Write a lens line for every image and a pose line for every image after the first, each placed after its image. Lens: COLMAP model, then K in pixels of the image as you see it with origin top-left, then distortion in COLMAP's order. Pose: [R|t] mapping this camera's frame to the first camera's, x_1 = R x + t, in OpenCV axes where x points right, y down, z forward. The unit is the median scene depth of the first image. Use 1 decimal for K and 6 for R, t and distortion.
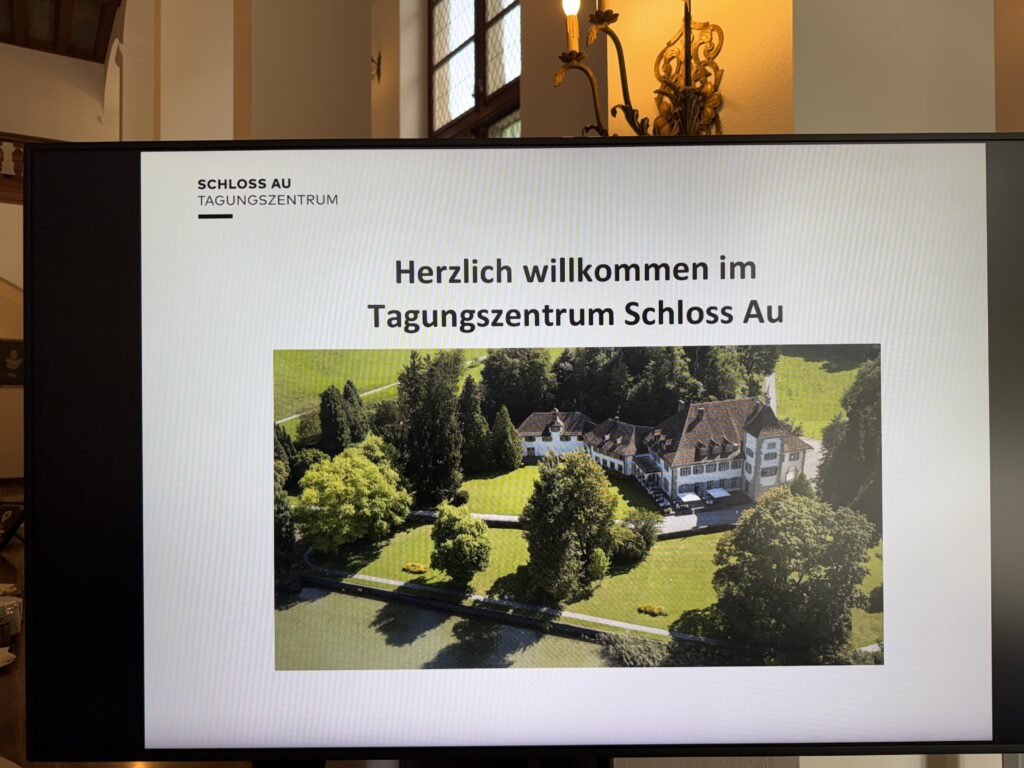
lens RADIAL K [[731.5, 0, 512.0], [0, 731.5, 384.0], [0, 0, 1]] dist [-0.001935, -0.007067]
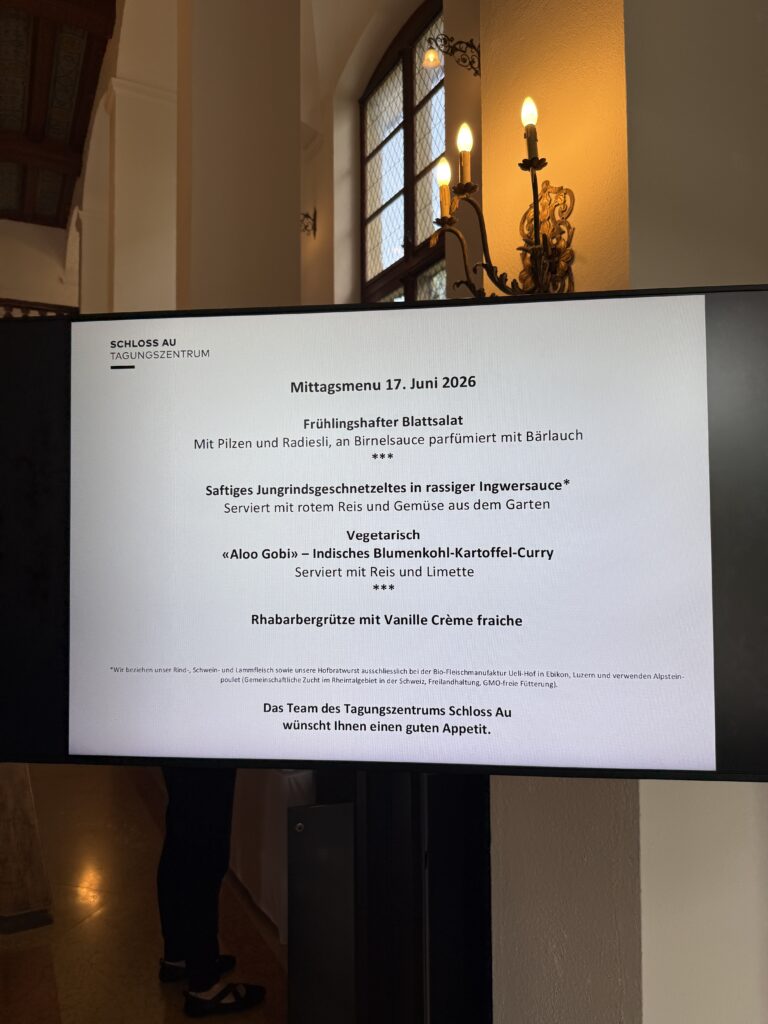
lens RADIAL K [[731.5, 0, 384.0], [0, 731.5, 512.0], [0, 0, 1]] dist [0.067856, -0.129100]
pose [[0.994681, -0.003372, -0.102952, 0.105629], [0.000962, 0.999725, -0.023445, 0.035519], [0.103002, 0.023221, 0.994410, -0.150987]]
